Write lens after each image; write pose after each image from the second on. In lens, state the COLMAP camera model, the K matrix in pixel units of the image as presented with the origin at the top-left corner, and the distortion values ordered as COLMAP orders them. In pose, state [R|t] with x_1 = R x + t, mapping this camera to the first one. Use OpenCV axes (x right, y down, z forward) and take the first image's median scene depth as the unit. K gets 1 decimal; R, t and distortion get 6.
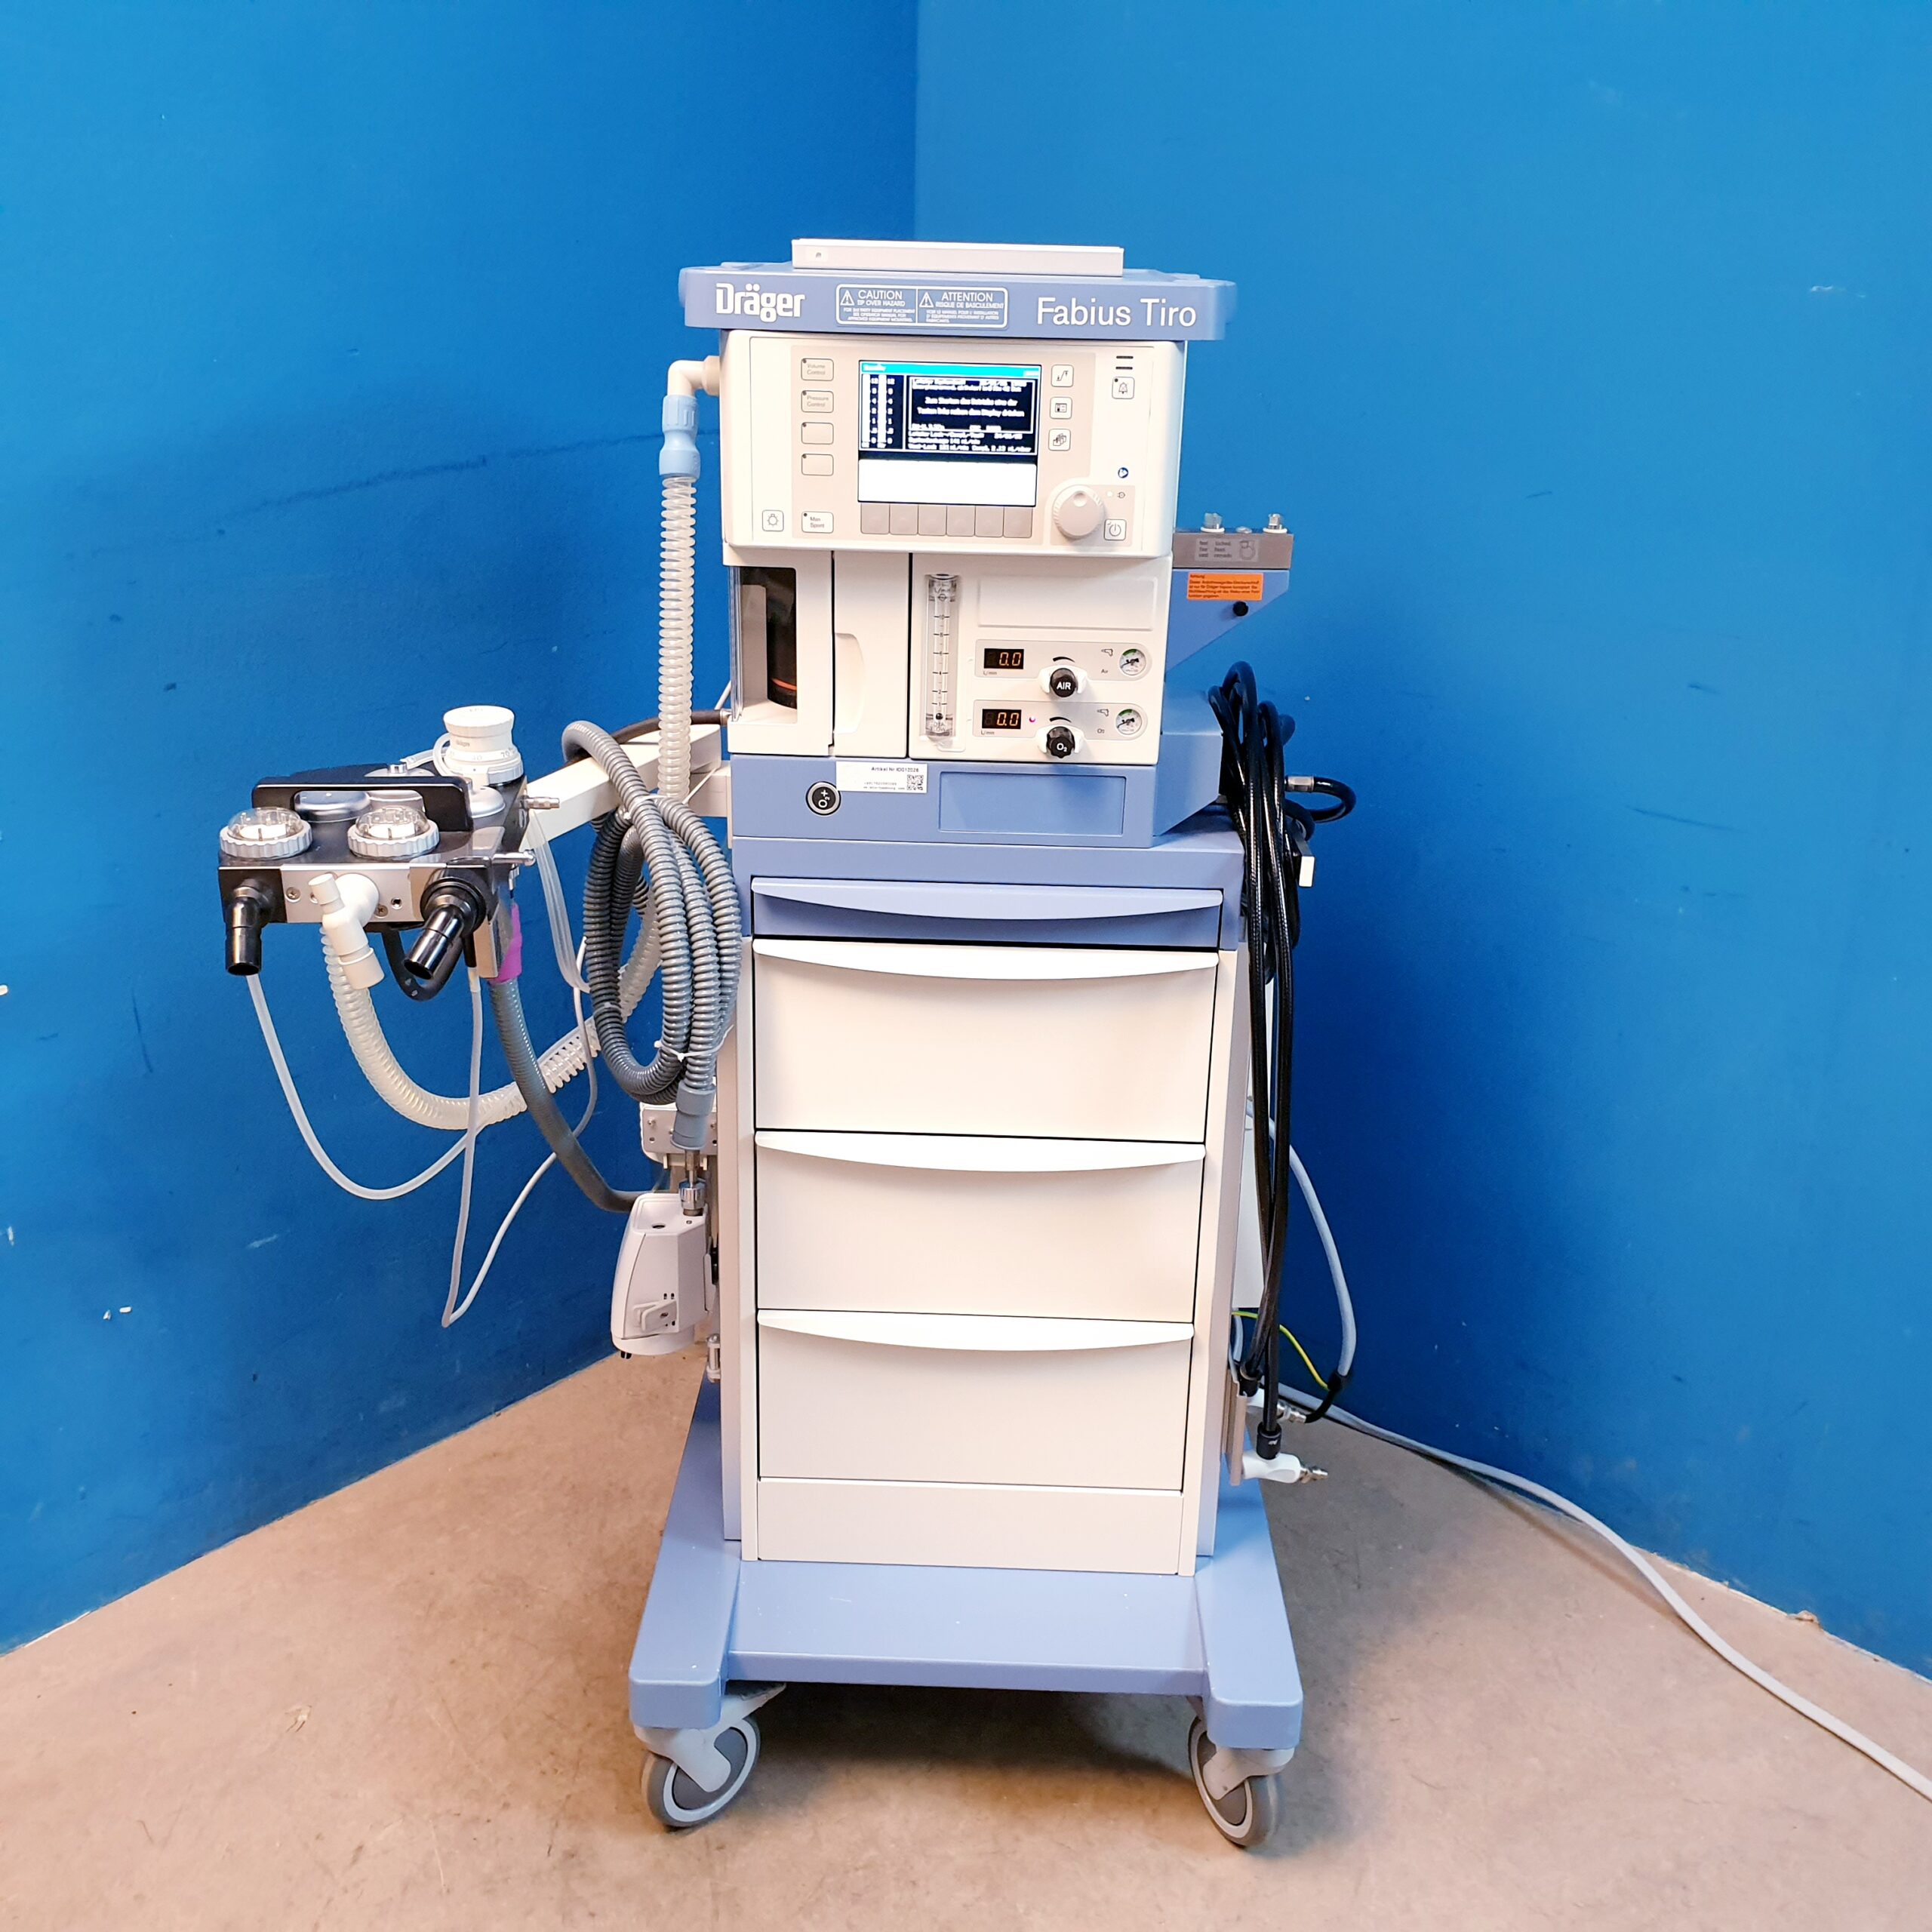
lens RADIAL K [[1996.8, 0, 939.7], [0, 1996.8, 989.1], [0, 0, 1]] dist [0.222042, -0.637507]
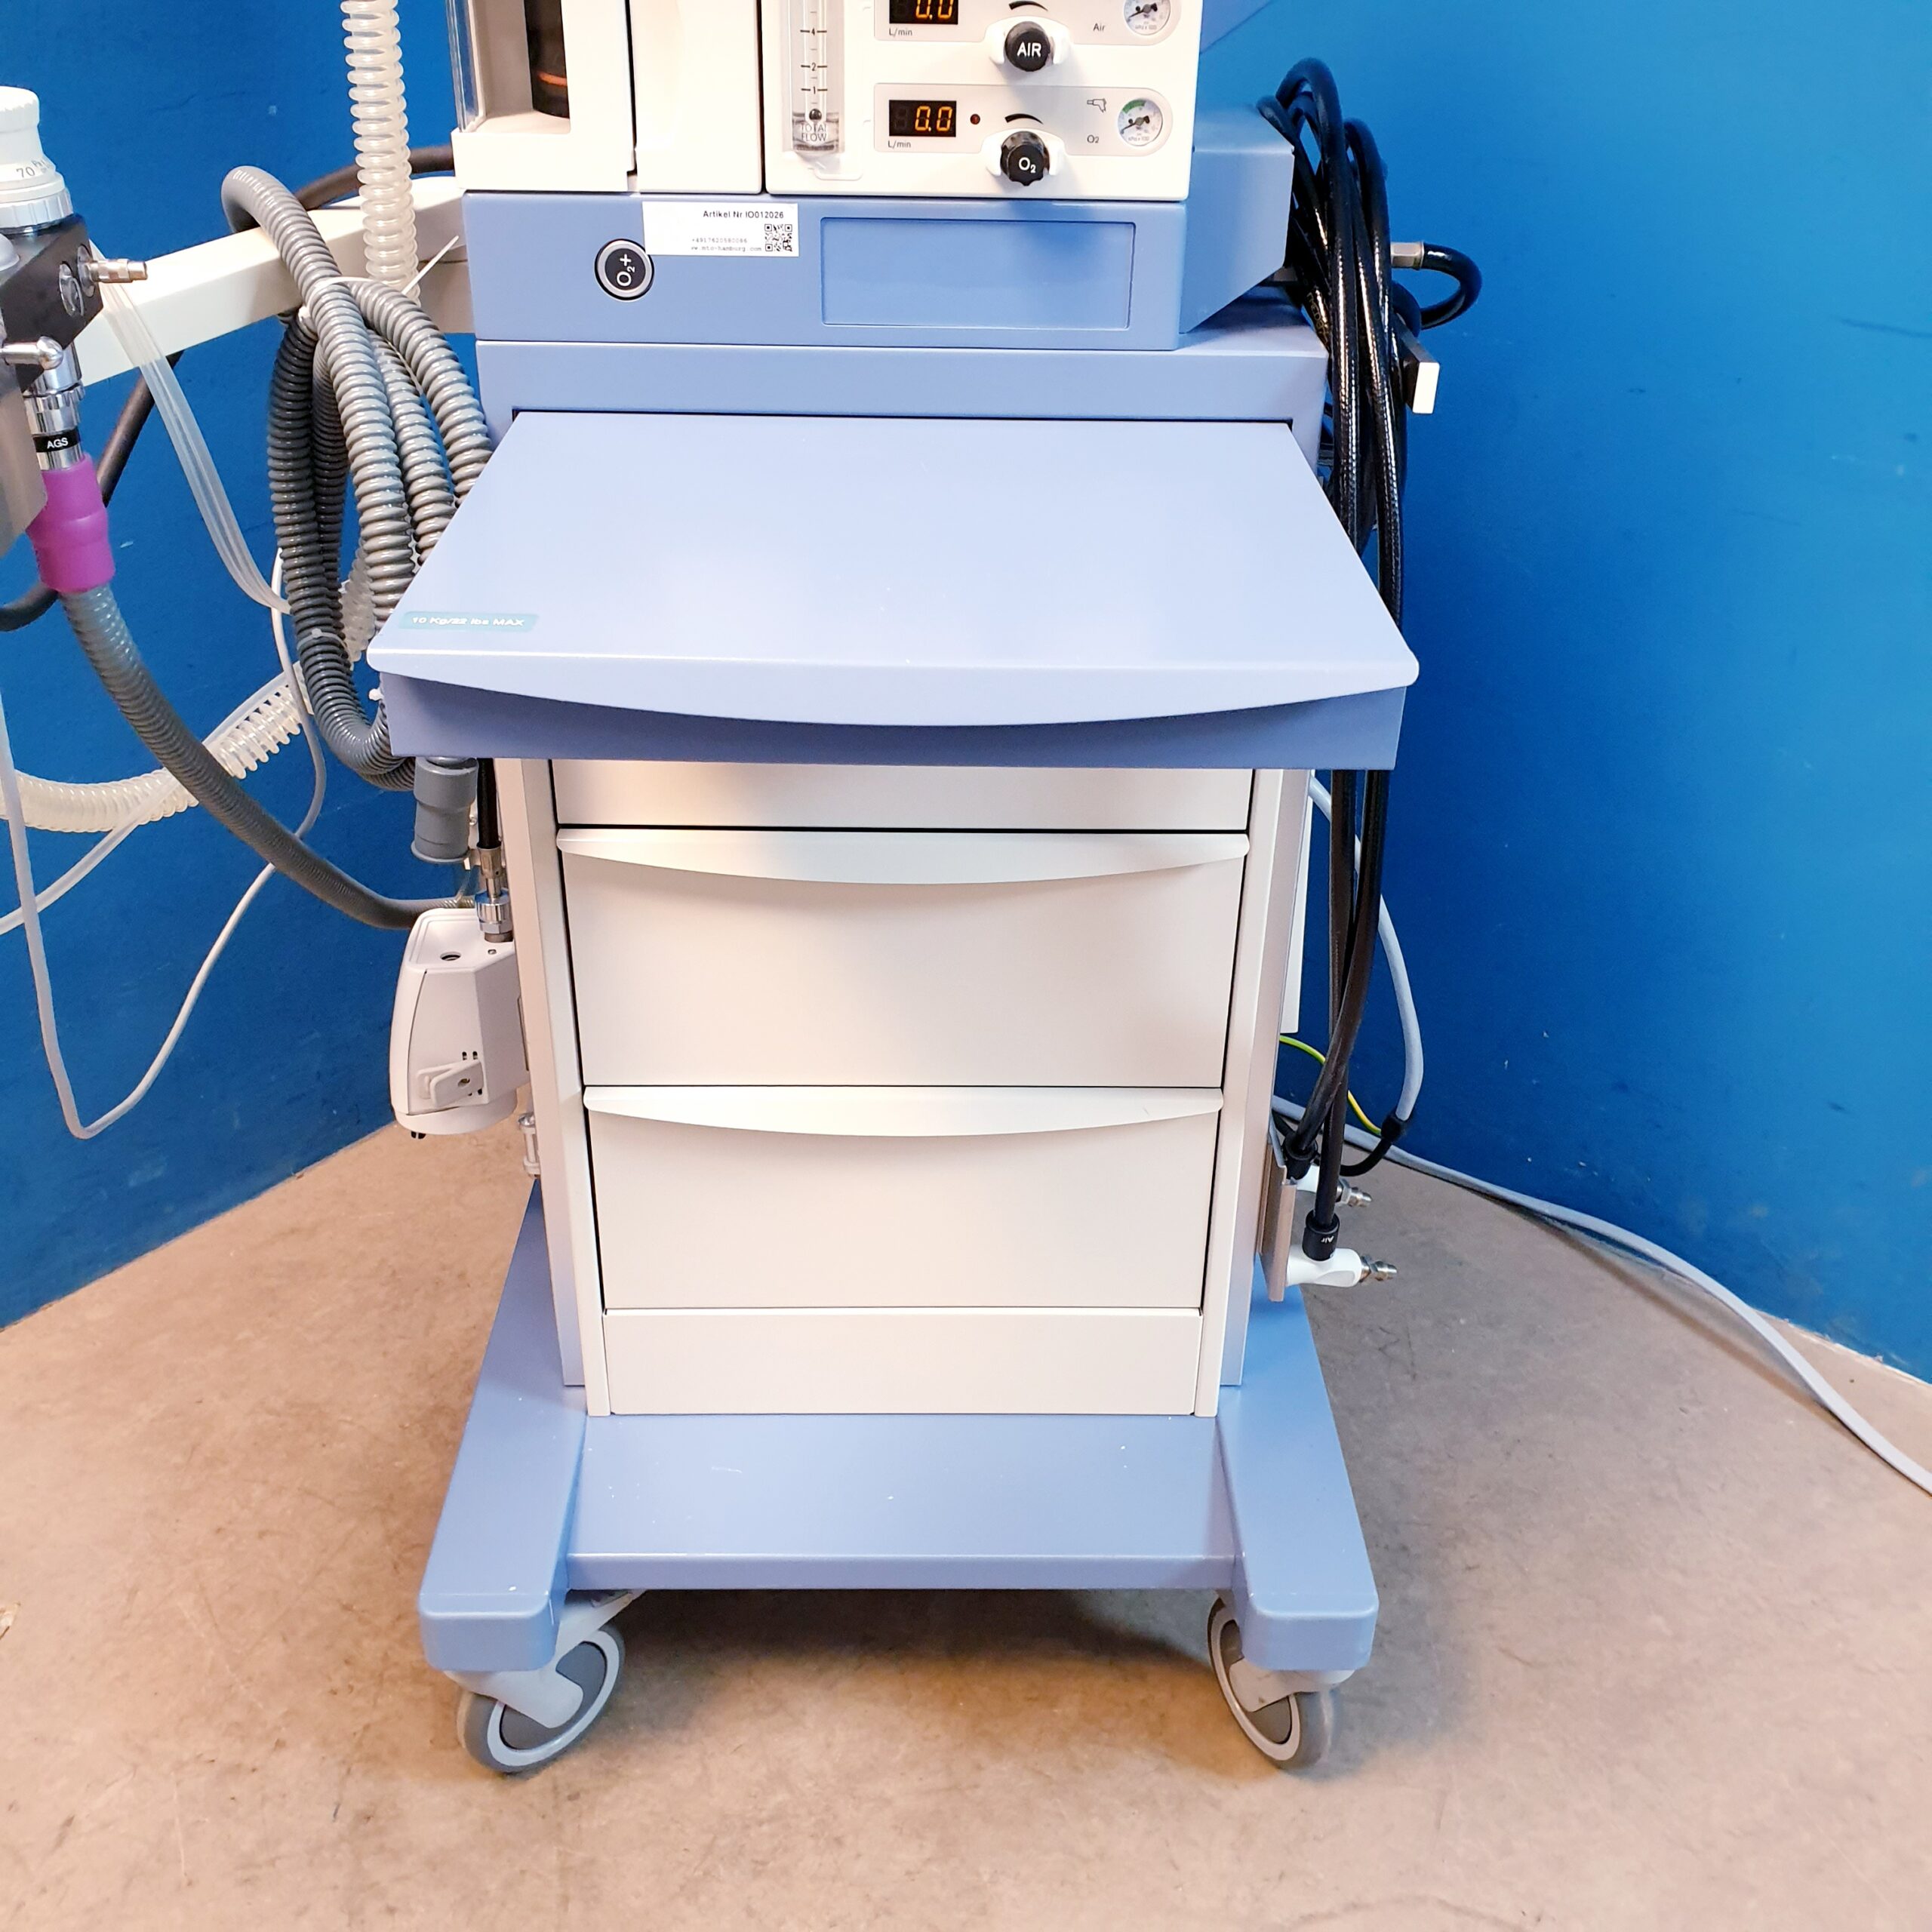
lens RADIAL K [[1989.4, 0, 954.8], [0, 1989.4, 960.7], [0, 0, 1]] dist [0.091466, -0.208408]
pose [[0.999212, -0.024380, 0.031319, 0.015525], [0.018860, 0.985977, 0.165813, 0.009500], [-0.034923, -0.165092, 0.985660, 0.372203]]
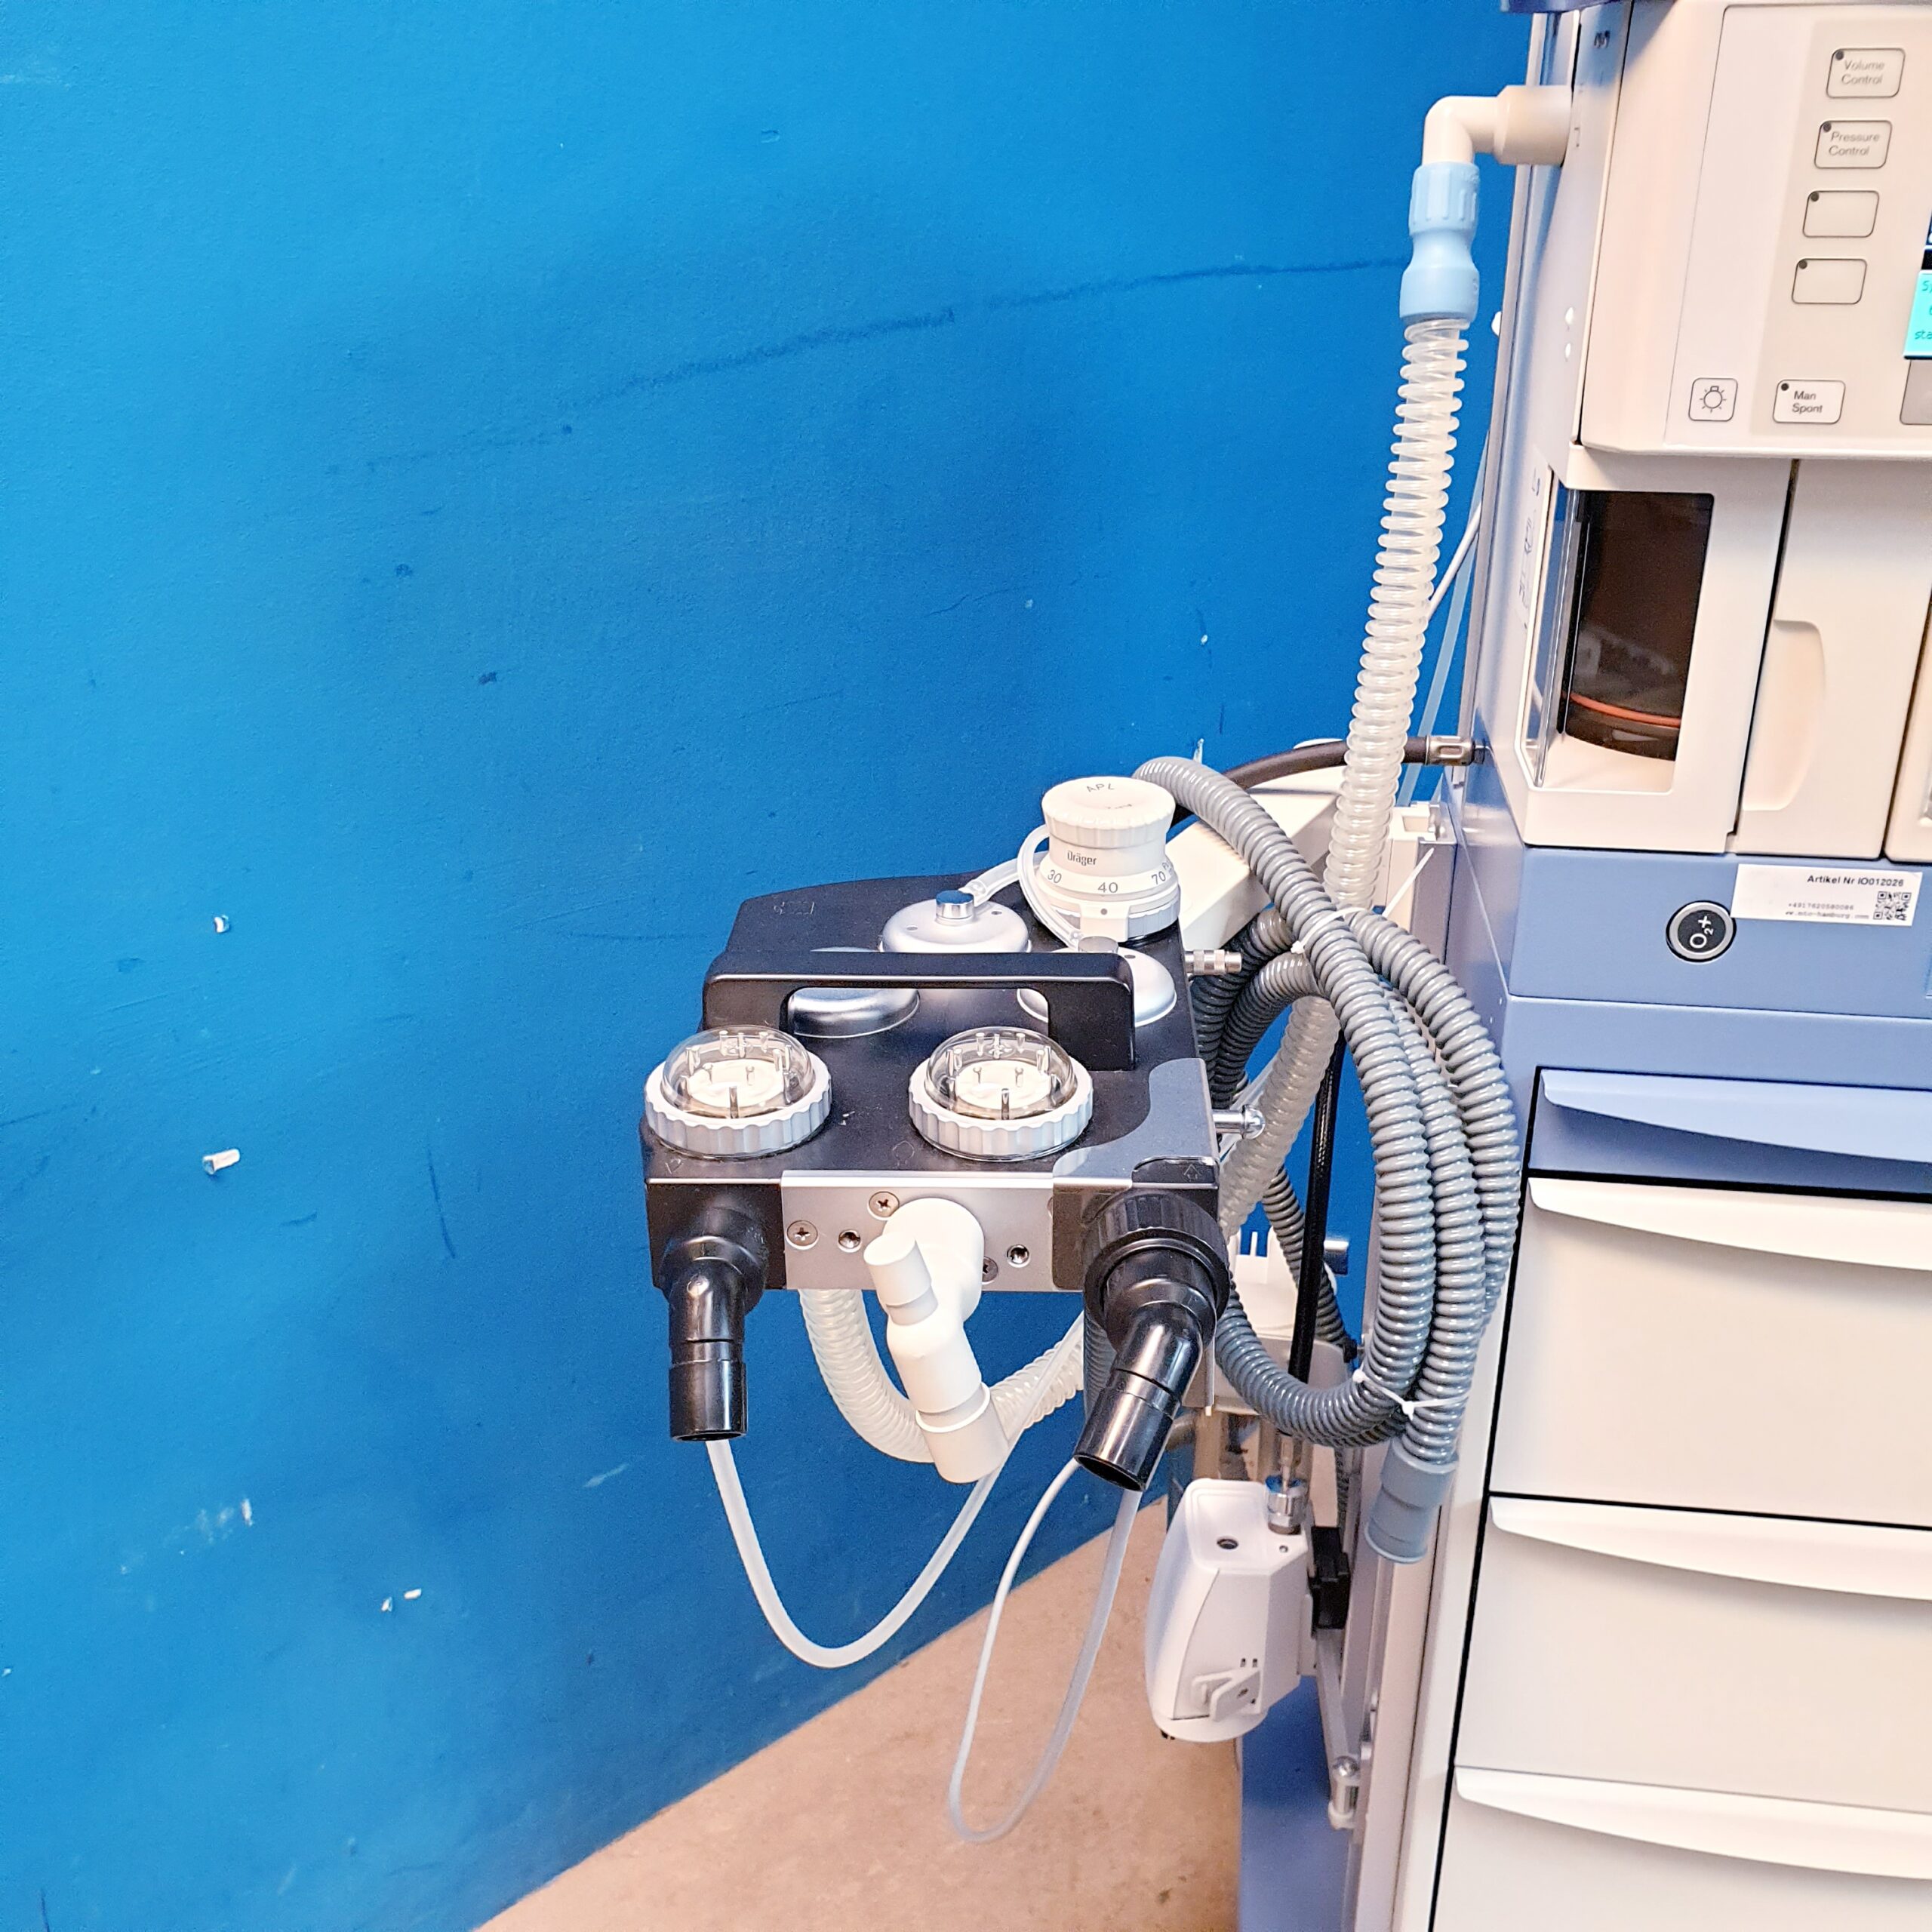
lens RADIAL K [[2016.5, 0, 985.0], [0, 2016.5, 994.4], [0, 0, 1]] dist [-0.010136, 0.055391]
pose [[0.995677, 0.022255, -0.090178, -0.193919], [-0.017035, 0.998157, 0.058249, -0.104963], [0.091308, -0.056461, 0.994221, 0.452173]]
